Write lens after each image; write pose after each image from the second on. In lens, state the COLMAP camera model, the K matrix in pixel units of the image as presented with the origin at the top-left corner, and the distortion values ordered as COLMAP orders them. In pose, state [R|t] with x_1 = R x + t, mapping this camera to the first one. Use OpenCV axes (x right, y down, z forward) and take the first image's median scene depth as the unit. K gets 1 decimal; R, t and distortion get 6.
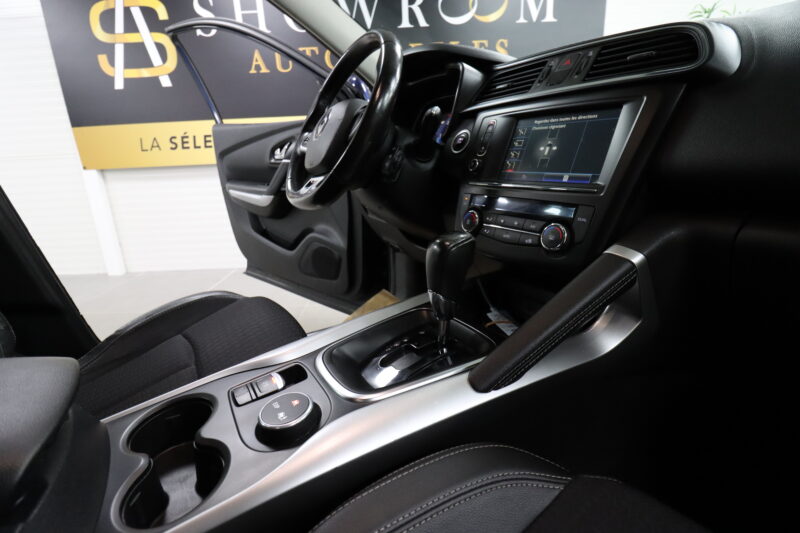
lens RADIAL K [[370.3, 0, 400.3], [0, 370.3, 255.0], [0, 0, 1]] dist [-0.002919, -0.013346]
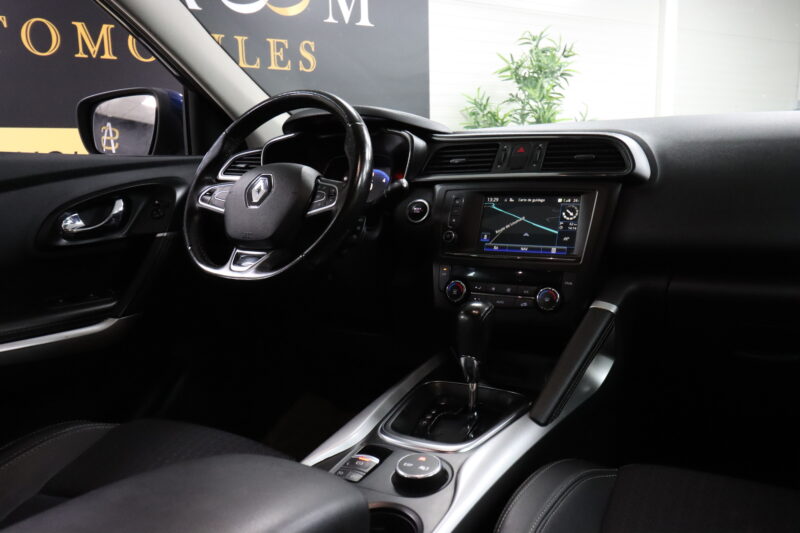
lens RADIAL K [[630.9, 0, 403.8], [0, 630.9, 240.0], [0, 0, 1]] dist [0.008858, 0.001711]
pose [[0.883593, -0.029138, 0.467348, -0.858516], [0.110321, 0.982921, -0.147296, 0.012332], [-0.455075, 0.181708, 0.871716, -0.549777]]
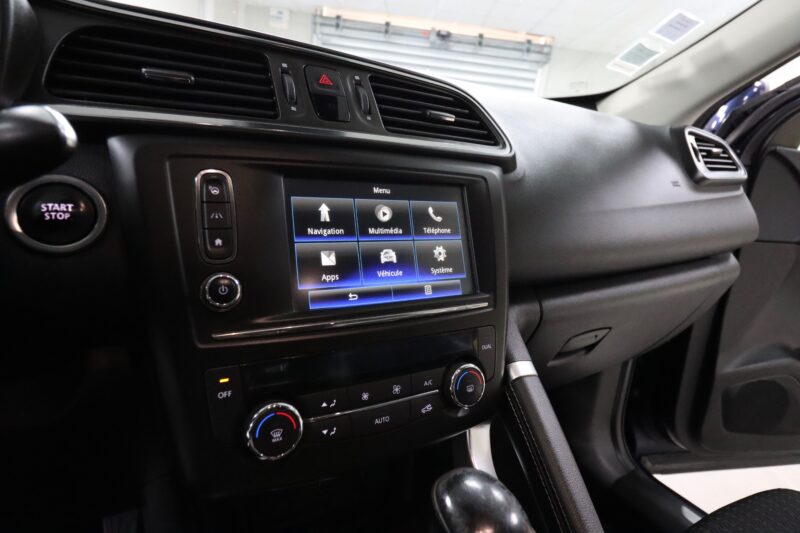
lens RADIAL K [[439.3, 0, 401.4], [0, 439.3, 264.1], [0, 0, 1]] dist [0.003350, -0.014807]
pose [[0.031616, -0.215551, 0.975981, -0.261741], [0.170509, 0.963318, 0.207231, -0.388263], [-0.984849, 0.159861, 0.067209, 0.924911]]
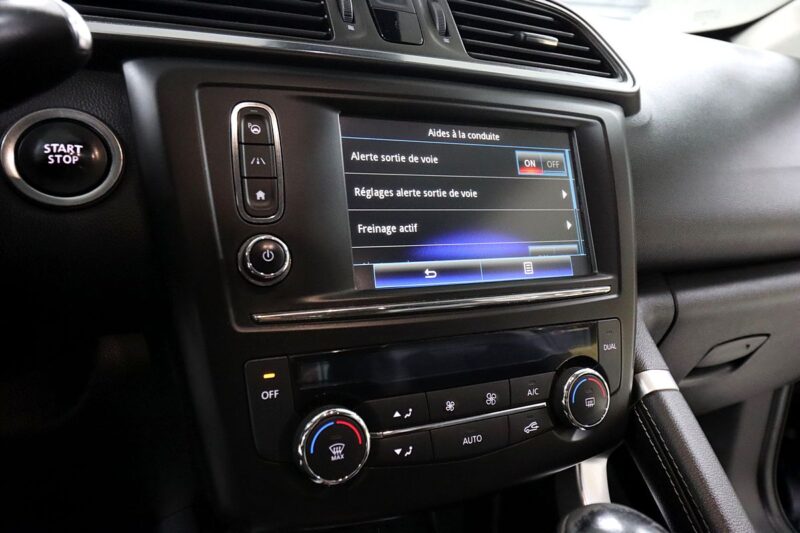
lens RADIAL K [[548.6, 0, 398.3], [0, 548.6, 263.9], [0, 0, 1]] dist [0.001045, 0.000972]
pose [[0.129722, -0.200069, 0.971156, -0.231977], [0.196640, 0.965170, 0.172570, -0.342038], [-0.971856, 0.168582, 0.164545, 0.978726]]
